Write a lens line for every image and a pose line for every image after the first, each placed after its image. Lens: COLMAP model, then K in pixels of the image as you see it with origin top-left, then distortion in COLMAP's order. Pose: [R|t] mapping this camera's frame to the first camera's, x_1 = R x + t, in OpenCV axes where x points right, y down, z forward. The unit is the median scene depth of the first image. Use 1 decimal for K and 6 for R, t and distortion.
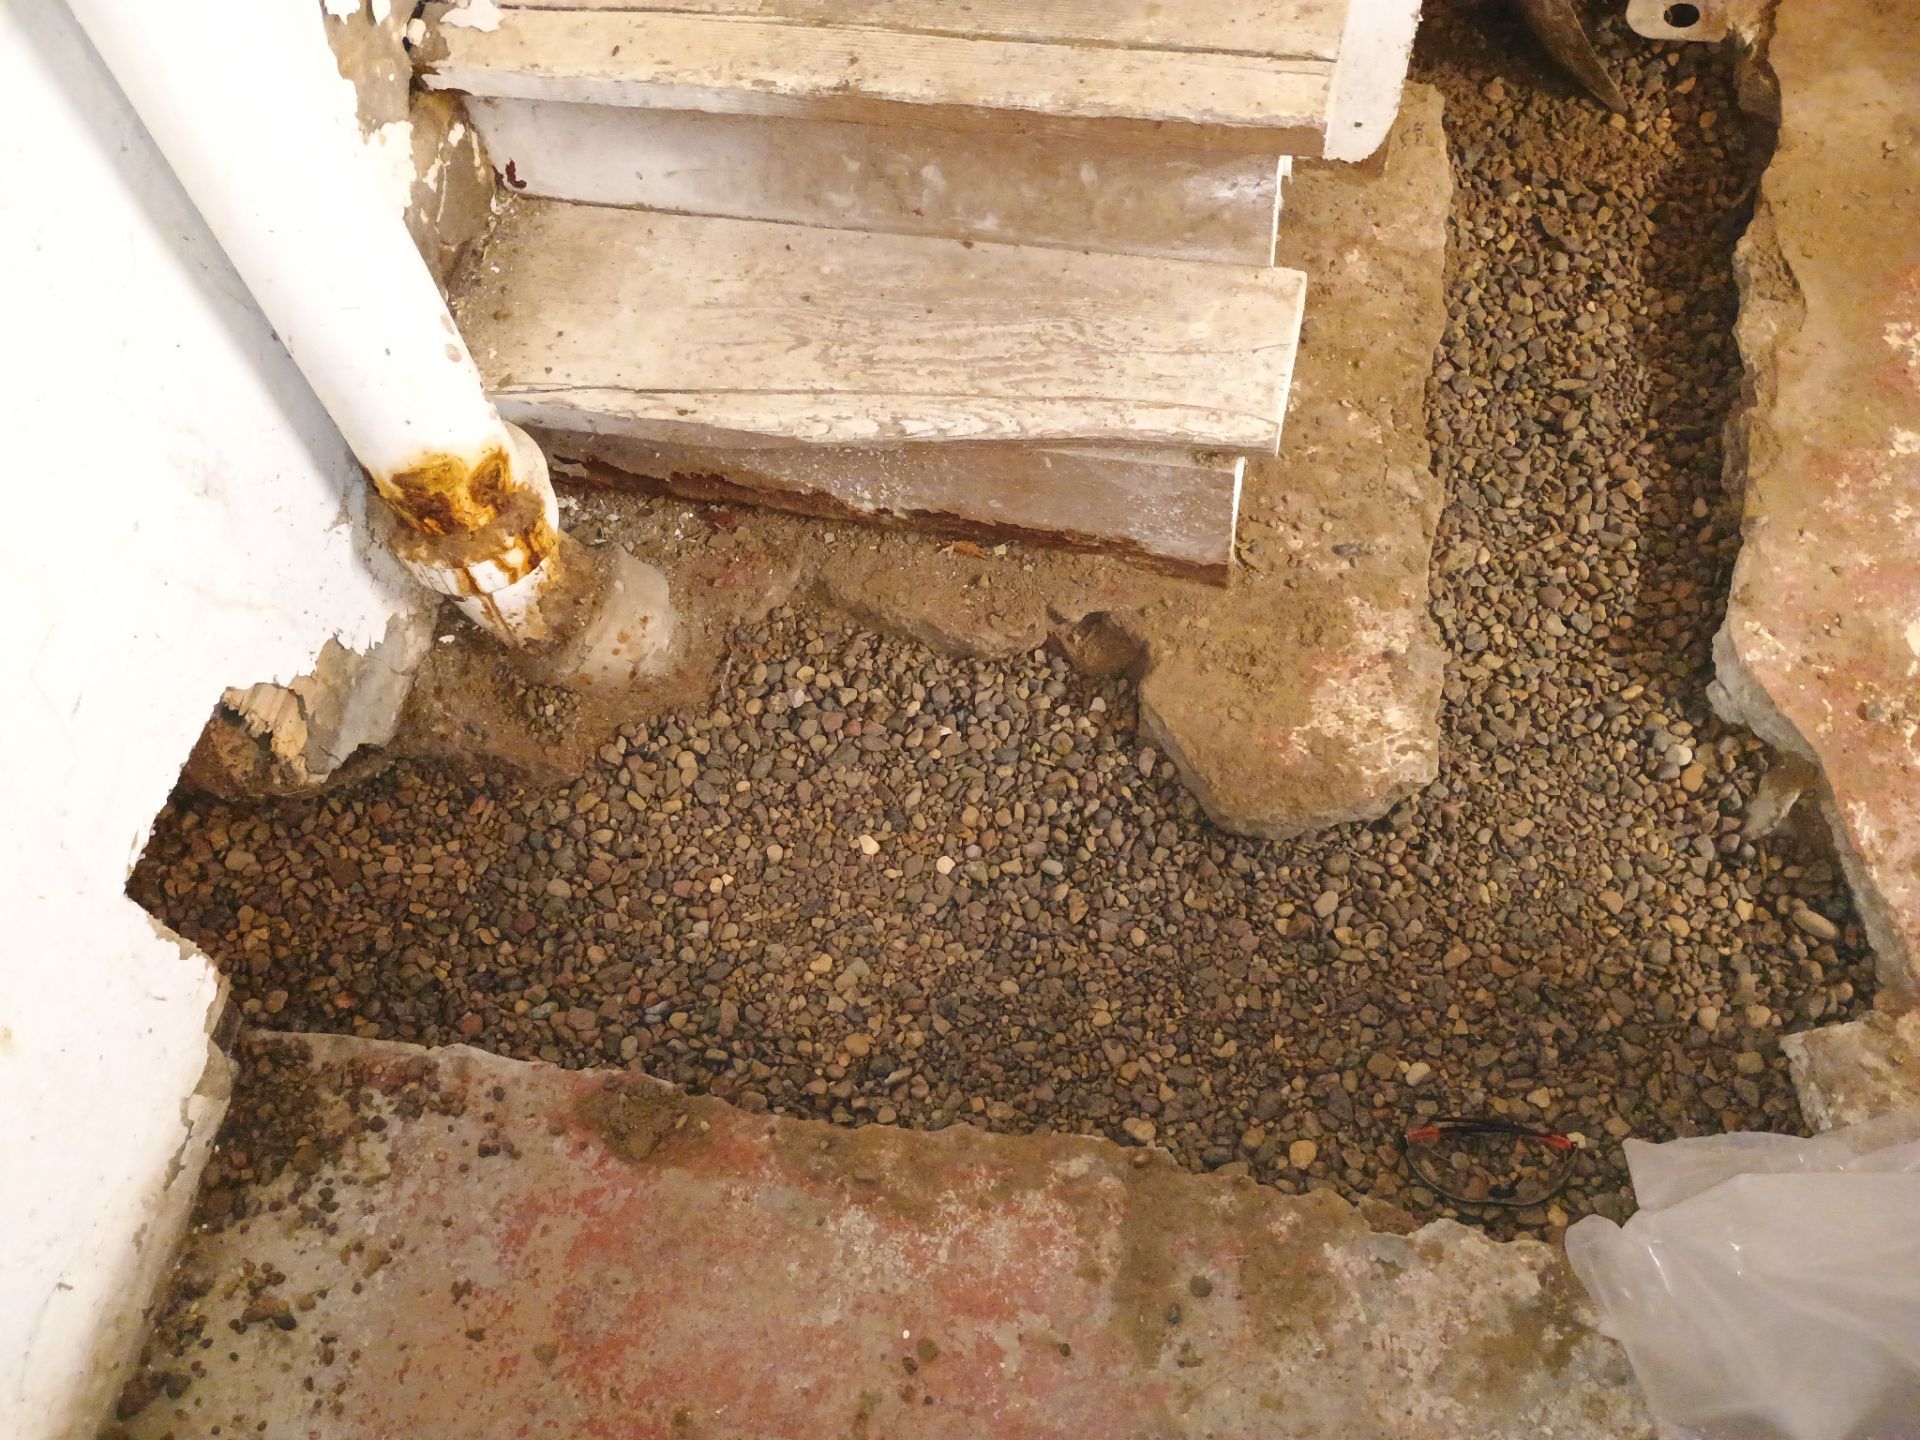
lens RADIAL K [[1637.5, 0, 975.4], [0, 1637.5, 736.1], [0, 0, 1]] dist [0.063270, -0.085142]
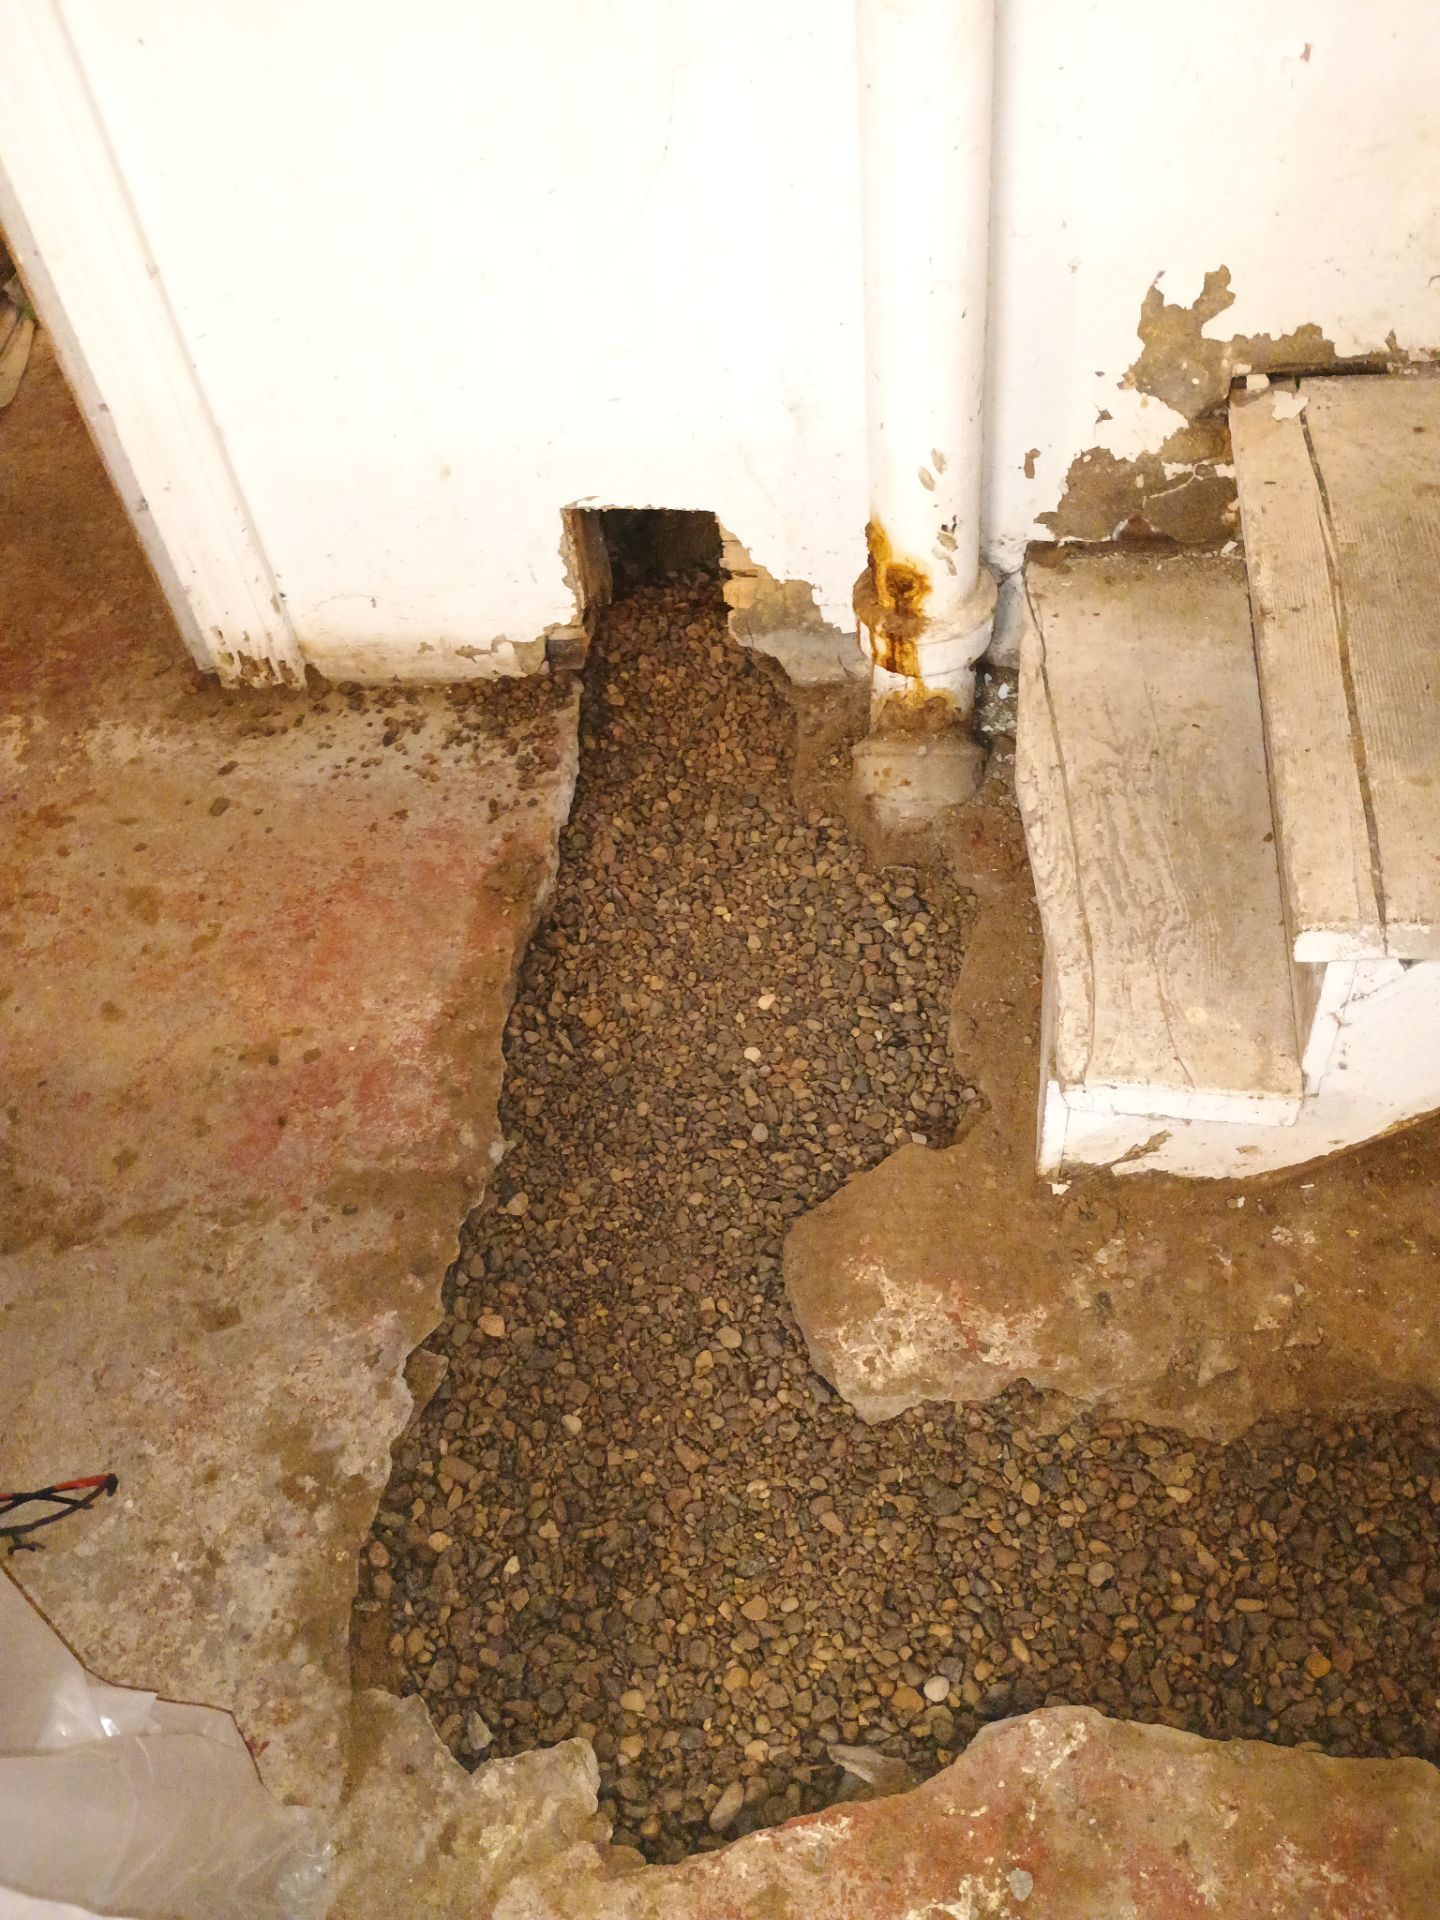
lens RADIAL K [[1637.5, 0, 710.9], [0, 1637.5, 994.4], [0, 0, 1]] dist [0.063270, -0.085142]
pose [[0.087619, 0.799820, -0.593811, 0.667607], [-0.840032, 0.379720, 0.387504, -0.381459], [0.535415, 0.464867, 0.705145, 0.155237]]
